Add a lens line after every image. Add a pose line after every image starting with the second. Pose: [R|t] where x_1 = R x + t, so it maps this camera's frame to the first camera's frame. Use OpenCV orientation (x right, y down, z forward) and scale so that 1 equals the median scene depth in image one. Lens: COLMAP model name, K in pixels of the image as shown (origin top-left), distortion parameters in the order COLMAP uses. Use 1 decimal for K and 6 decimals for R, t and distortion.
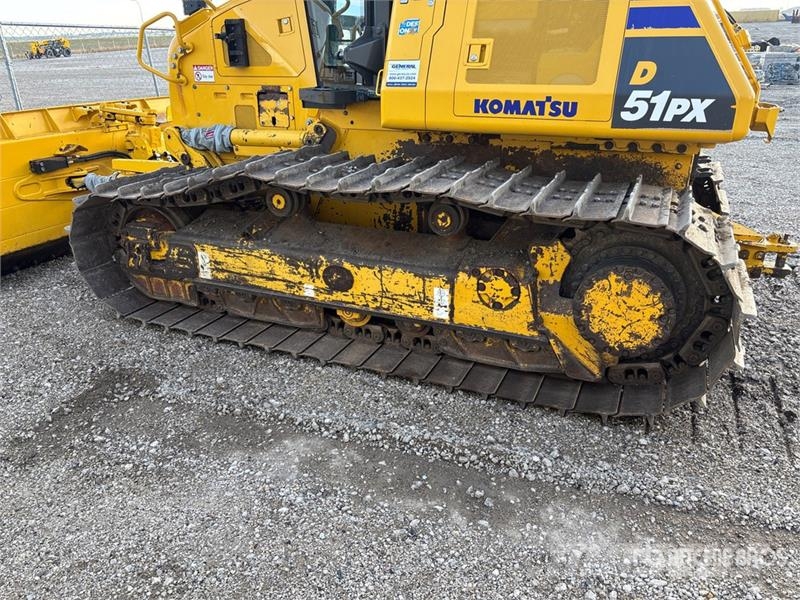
lens RADIAL K [[615.5, 0, 402.4], [0, 615.5, 308.0], [0, 0, 1]] dist [0.014937, -0.008479]
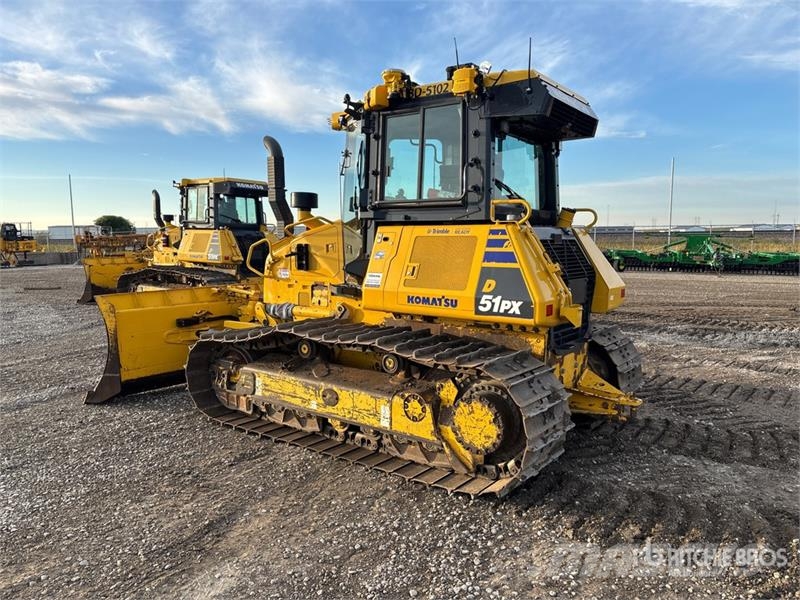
lens RADIAL K [[615.5, 0, 402.4], [0, 615.5, 308.0], [0, 0, 1]] dist [0.014937, -0.008479]
pose [[0.975822, 0.050476, -0.212659, 0.423554], [-0.110410, 0.953540, -0.280304, 0.163902], [0.188631, 0.297007, 0.936059, -0.550707]]
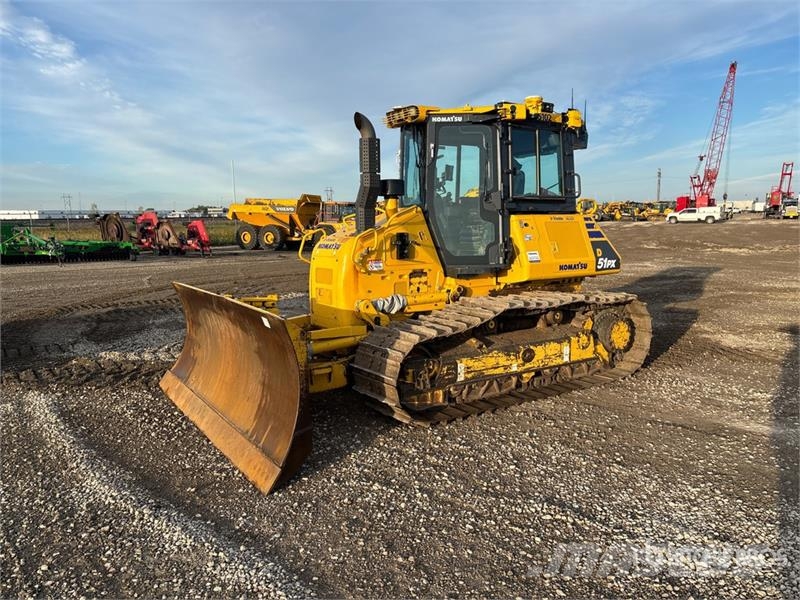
lens RADIAL K [[615.5, 0, 402.4], [0, 615.5, 308.0], [0, 0, 1]] dist [0.014937, -0.008479]
pose [[0.531100, -0.103996, 0.840903, -2.014831], [0.342885, 0.933925, -0.101059, -0.133310], [-0.774831, 0.342006, 0.531666, 0.226033]]
